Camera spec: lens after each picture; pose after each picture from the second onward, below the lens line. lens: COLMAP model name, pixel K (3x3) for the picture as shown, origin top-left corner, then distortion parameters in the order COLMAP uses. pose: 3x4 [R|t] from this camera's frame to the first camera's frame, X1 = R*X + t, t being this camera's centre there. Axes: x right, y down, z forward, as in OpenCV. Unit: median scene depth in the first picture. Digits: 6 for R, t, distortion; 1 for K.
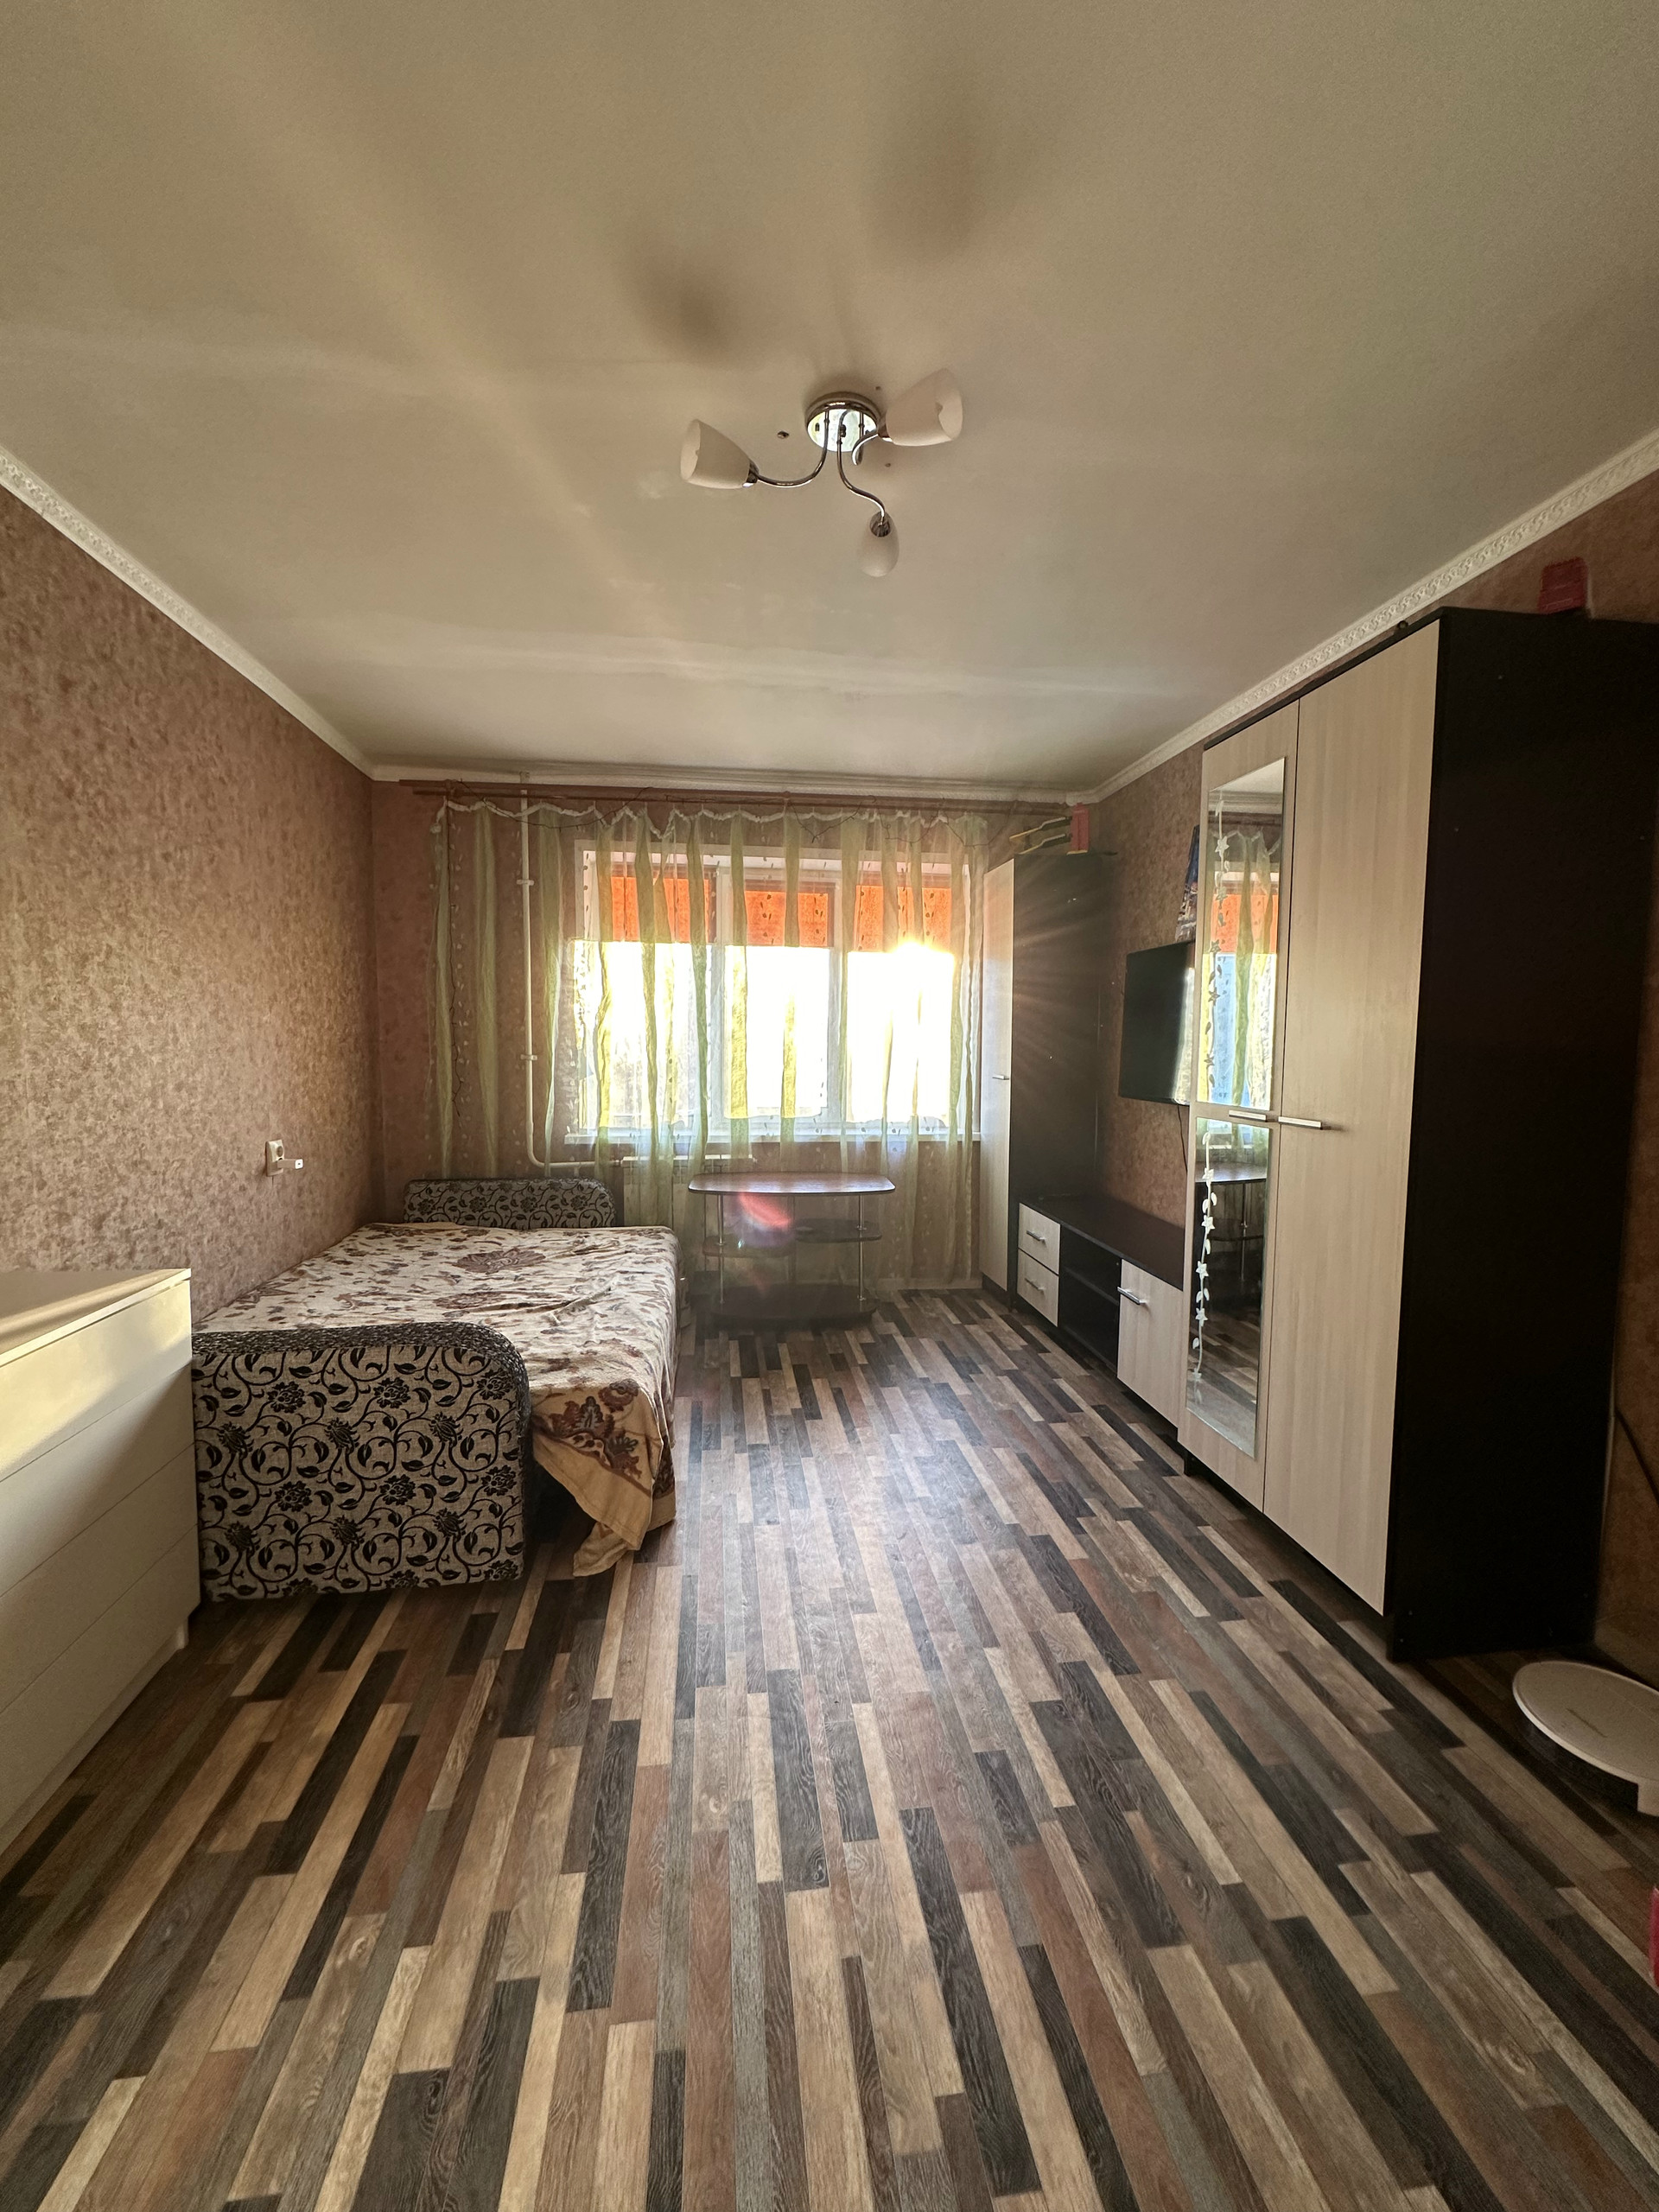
lens RADIAL K [[877.3, 0, 829.0], [0, 877.3, 1103.3], [0, 0, 1]] dist [-0.005865, 0.001188]
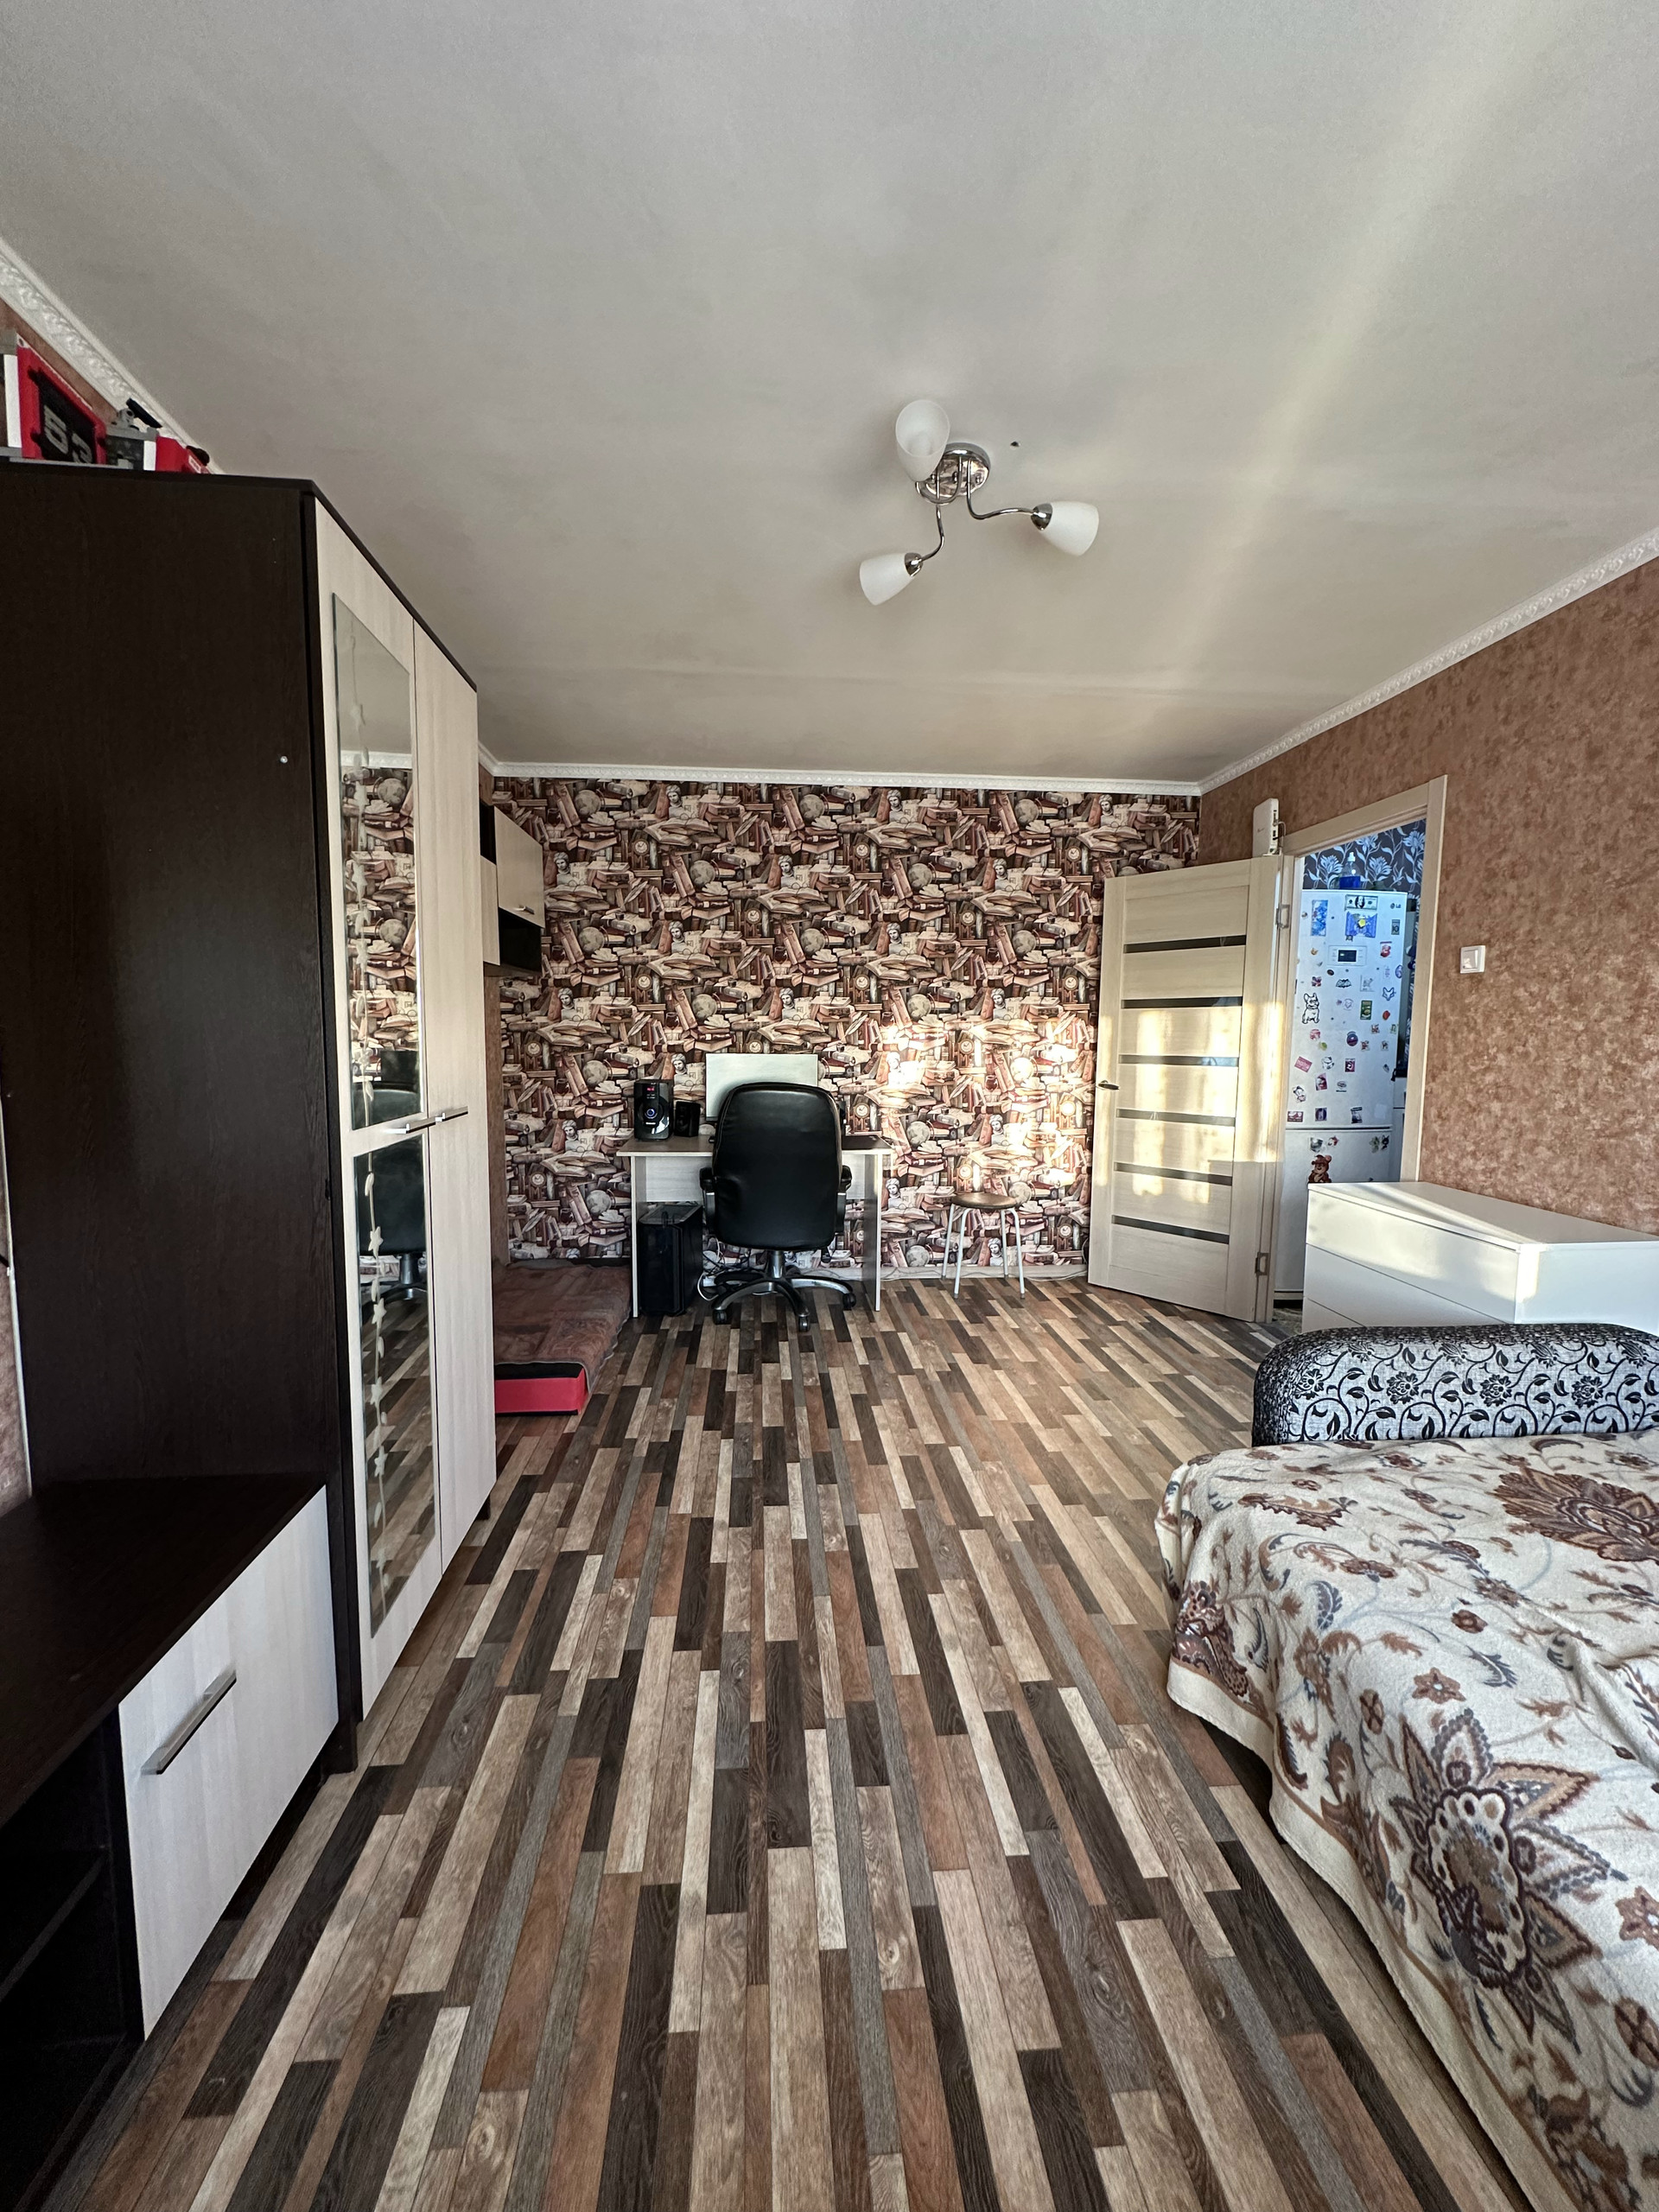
lens RADIAL K [[877.3, 0, 829.1], [0, 877.3, 1104.0], [0, 0, 1]] dist [-0.005865, 0.001188]
pose [[-0.998564, -0.018251, 0.050361, 0.048462], [-0.009670, 0.986140, 0.165636, -0.080383], [-0.052686, 0.164911, -0.984900, 1.042257]]
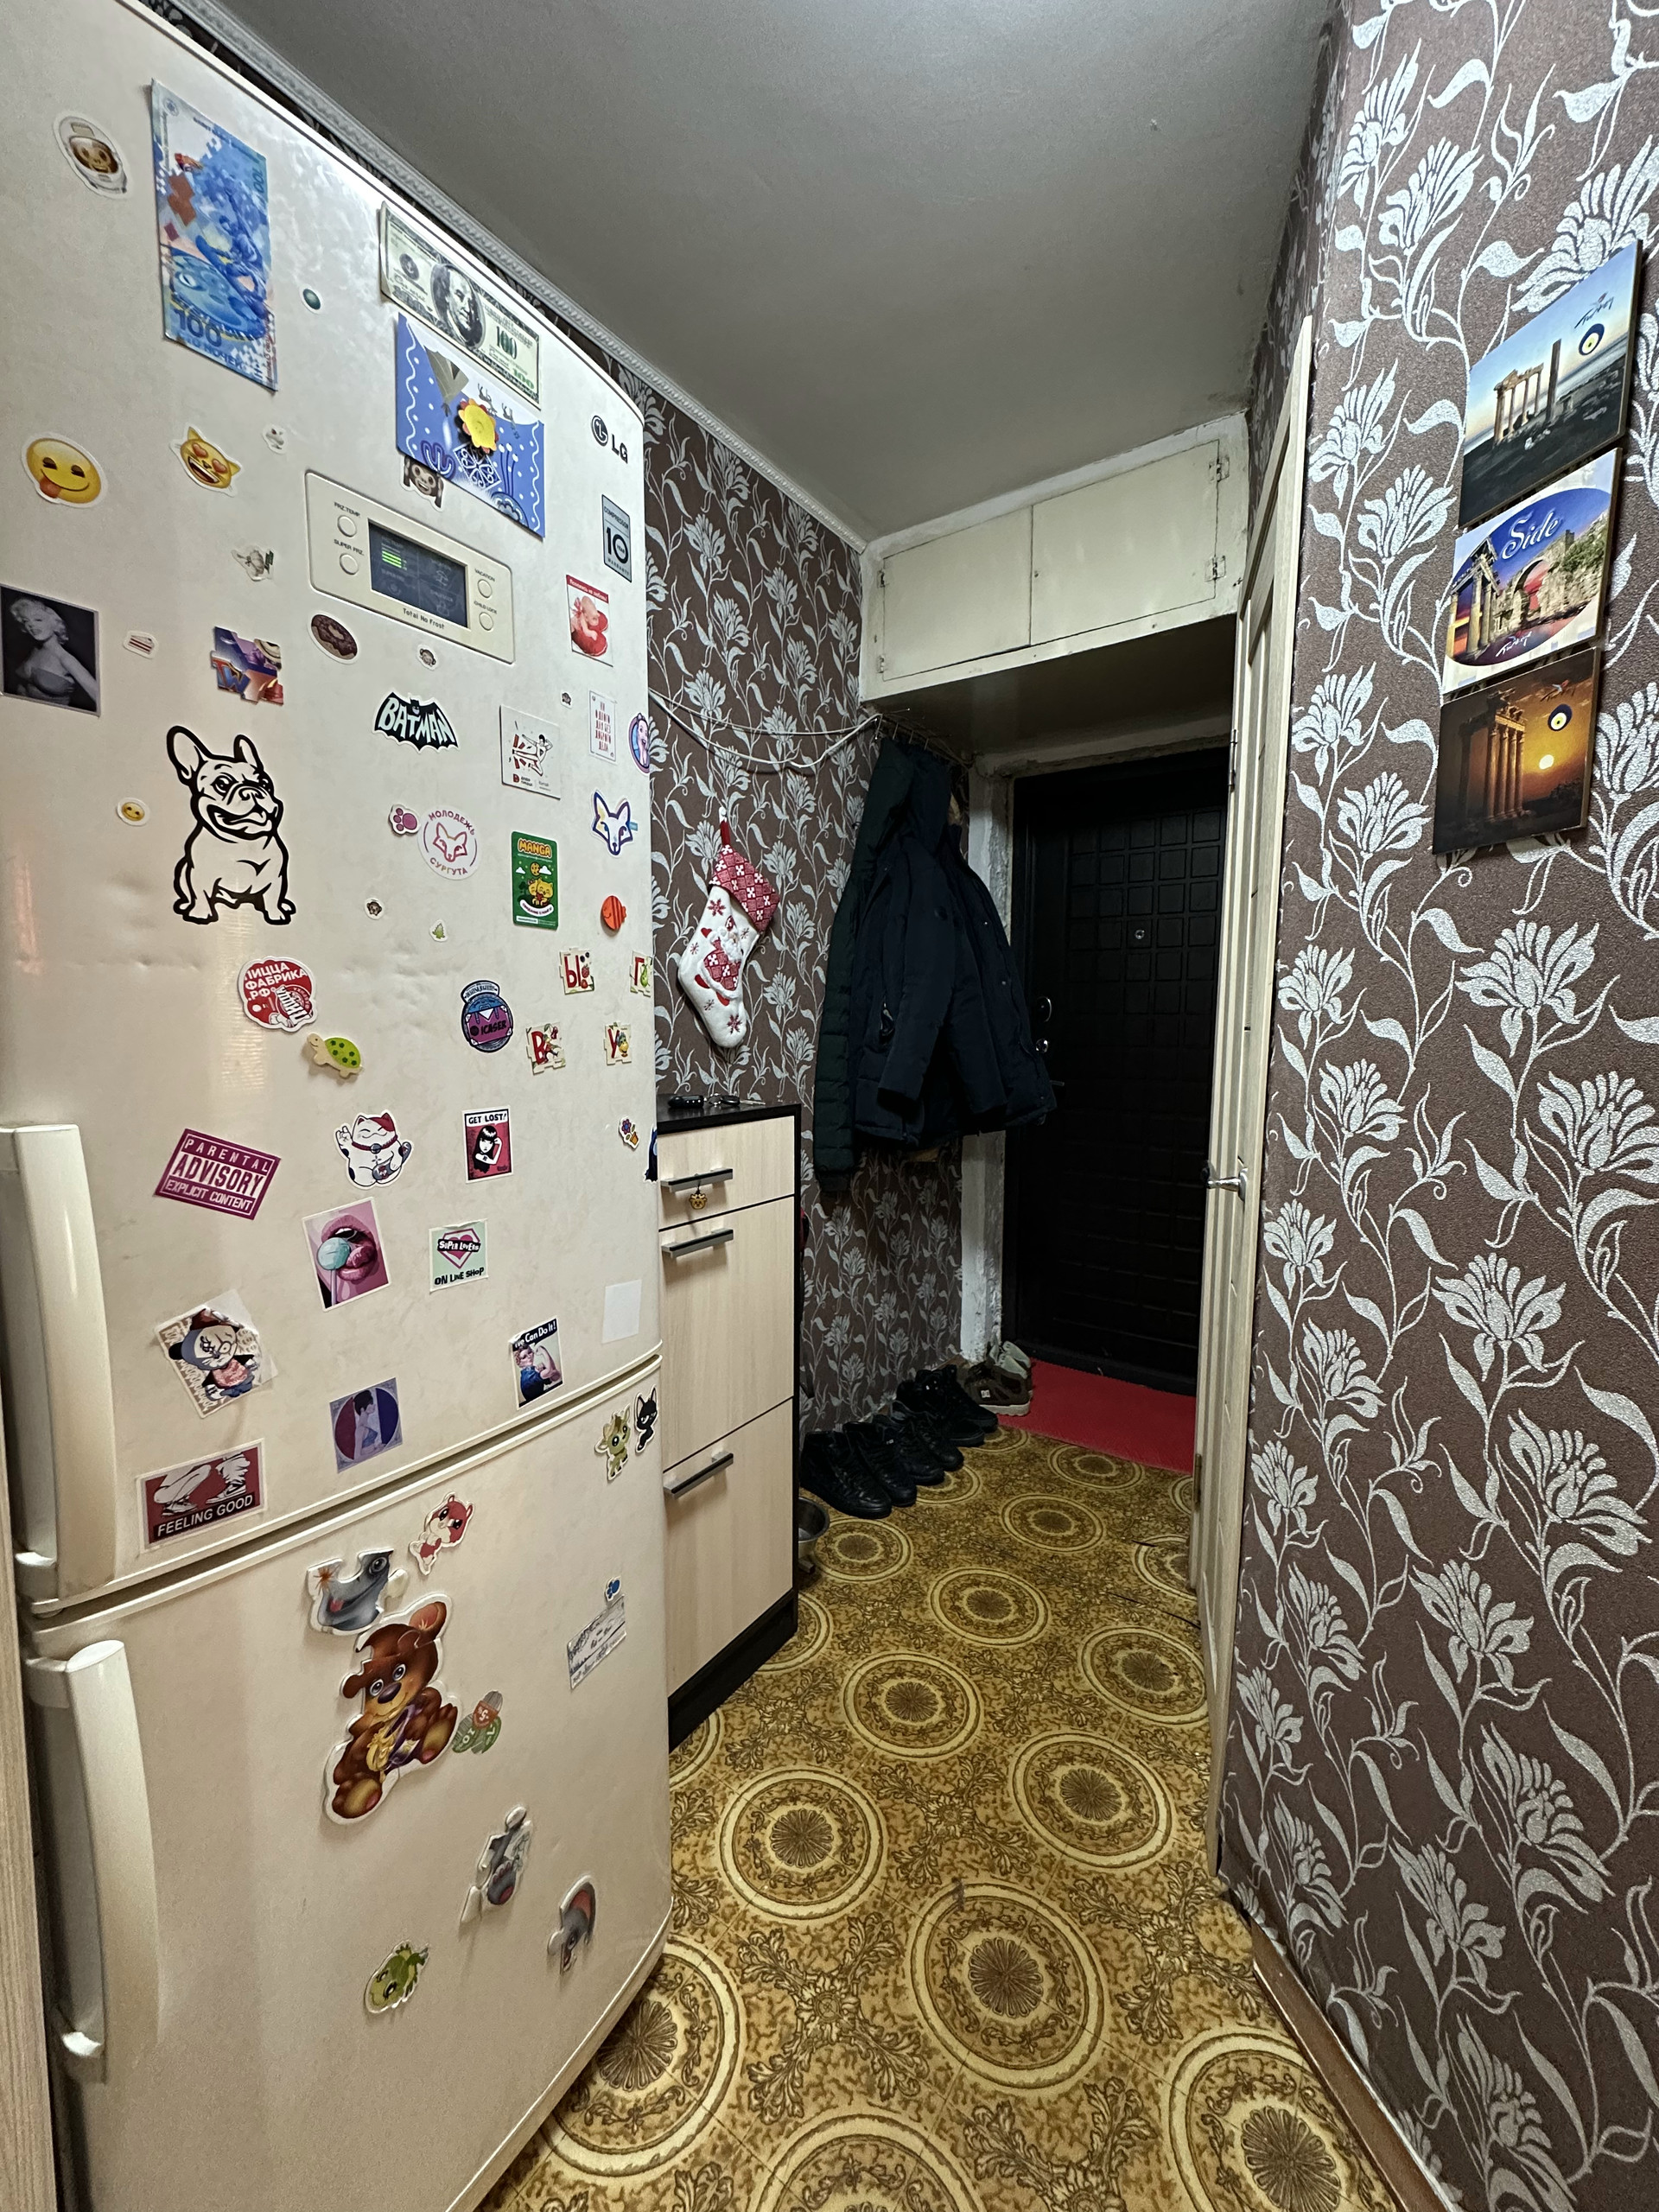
lens RADIAL K [[877.3, 0, 825.3], [0, 877.3, 1104.0], [0, 0, 1]] dist [-0.005865, 0.001188]
pose [[-0.681494, 0.066942, -0.728755, -0.244721], [-0.062091, 0.986928, 0.148722, -0.033741], [0.729185, 0.146603, -0.668429, 0.499220]]
